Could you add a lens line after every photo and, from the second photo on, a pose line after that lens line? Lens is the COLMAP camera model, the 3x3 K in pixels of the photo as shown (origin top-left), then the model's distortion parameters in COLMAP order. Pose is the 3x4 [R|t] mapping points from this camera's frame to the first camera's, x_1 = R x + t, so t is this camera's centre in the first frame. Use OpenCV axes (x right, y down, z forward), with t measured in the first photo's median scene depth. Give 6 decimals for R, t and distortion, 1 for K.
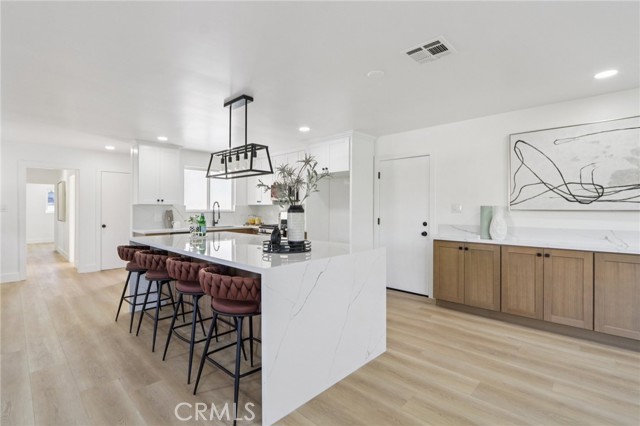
lens RADIAL K [[298.5, 0, 308.9], [0, 298.5, 209.9], [0, 0, 1]] dist [-0.017466, 0.004321]
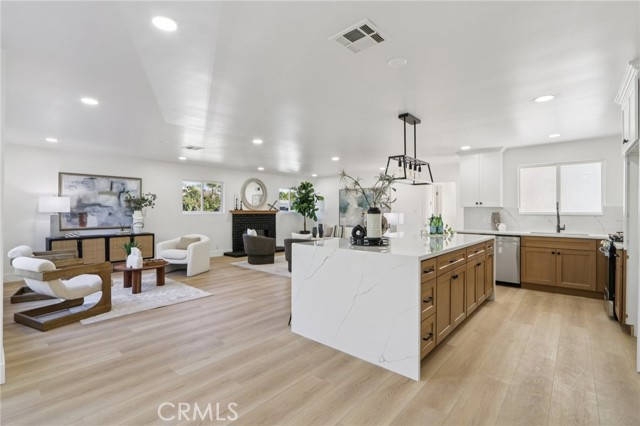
lens RADIAL K [[298.5, 0, 308.9], [0, 298.5, 209.9], [0, 0, 1]] dist [-0.017466, 0.004321]
pose [[0.044102, -0.003139, -0.999022, 0.750015], [-0.006733, 0.999971, -0.003440, -0.000175], [0.999004, 0.006878, 0.044079, 0.457467]]
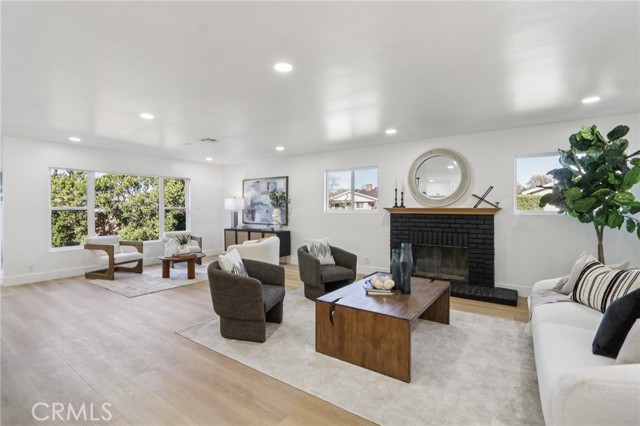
lens RADIAL K [[298.5, 0, 308.9], [0, 298.5, 209.9], [0, 0, 1]] dist [-0.017466, 0.004321]
pose [[-0.988169, -0.000660, -0.153370, -0.978337], [-0.001998, 0.999961, 0.008575, -0.001840], [0.153359, 0.008780, -0.988132, 1.342620]]
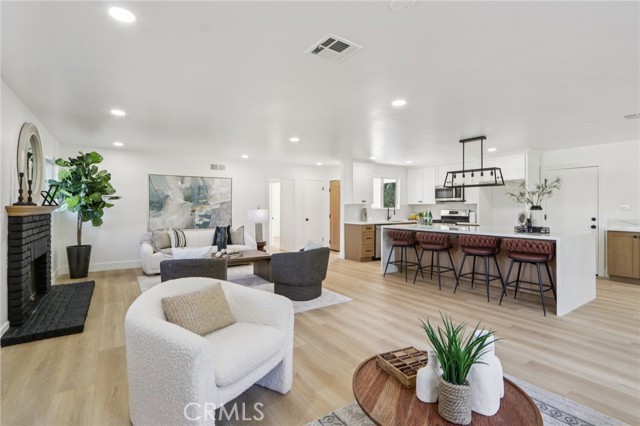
lens RADIAL K [[298.5, 0, 308.9], [0, 298.5, 209.9], [0, 0, 1]] dist [-0.017466, 0.004321]
pose [[0.976221, 0.003295, -0.216751, -0.613856], [-0.001793, 0.999973, 0.007126, -0.000767], [0.216769, -0.006568, 0.976201, -0.592519]]
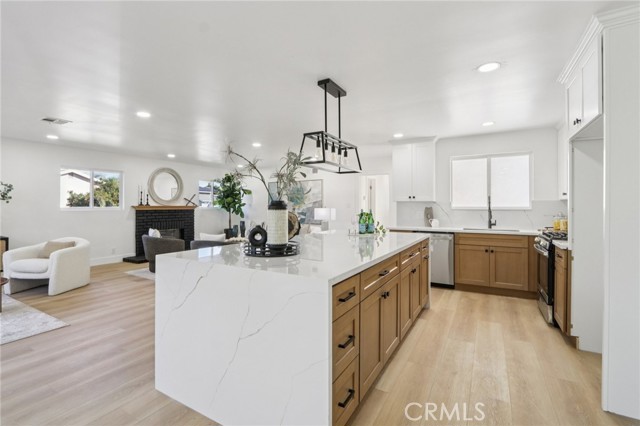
lens RADIAL K [[300.0, 0, 307.8], [0, 300.0, 205.8], [0, 0, 1]] dist [-0.011595, 0.000270]
pose [[0.234469, -0.001141, -0.972123, 0.523699], [-0.003631, 0.999991, -0.002050, -0.000542], [0.972117, 0.004010, 0.234462, 0.588177]]
